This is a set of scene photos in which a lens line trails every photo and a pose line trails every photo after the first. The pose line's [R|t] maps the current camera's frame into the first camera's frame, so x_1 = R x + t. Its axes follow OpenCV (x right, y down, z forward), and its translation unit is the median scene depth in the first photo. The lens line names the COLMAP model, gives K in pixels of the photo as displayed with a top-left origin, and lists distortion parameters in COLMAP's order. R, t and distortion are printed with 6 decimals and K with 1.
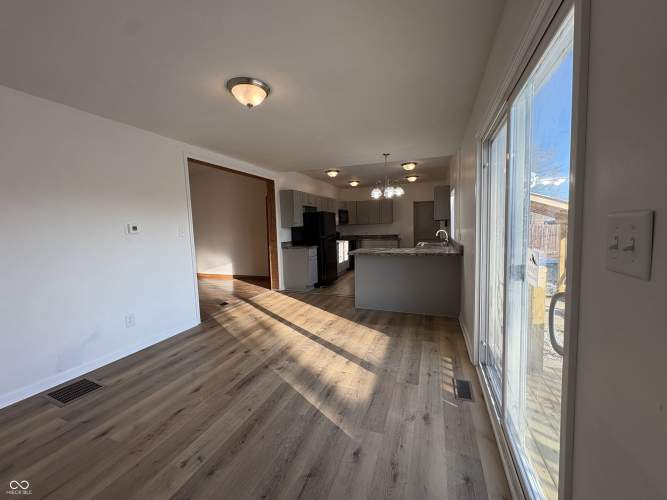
lens RADIAL K [[263.0, 0, 333.7], [0, 263.0, 248.4], [0, 0, 1]] dist [0.000840, -0.000031]
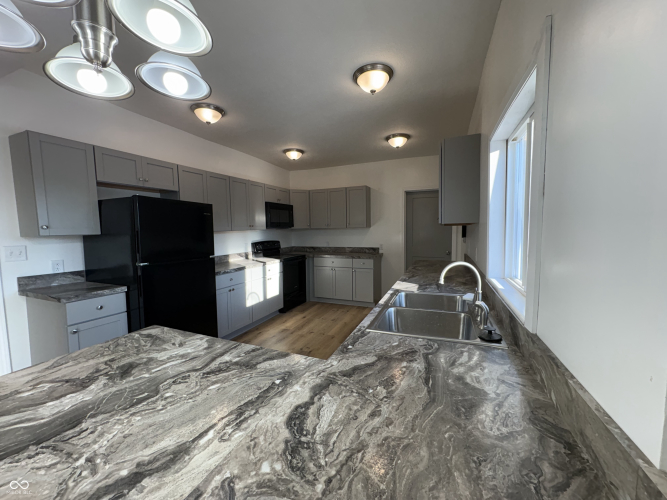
lens RADIAL K [[263.0, 0, 333.7], [0, 263.0, 248.4], [0, 0, 1]] dist [0.000840, -0.000031]
pose [[0.999362, 0.015614, -0.032124, 0.168232], [-0.015966, 0.999815, -0.010743, -0.043602], [0.031950, 0.011249, 0.999426, 0.424549]]
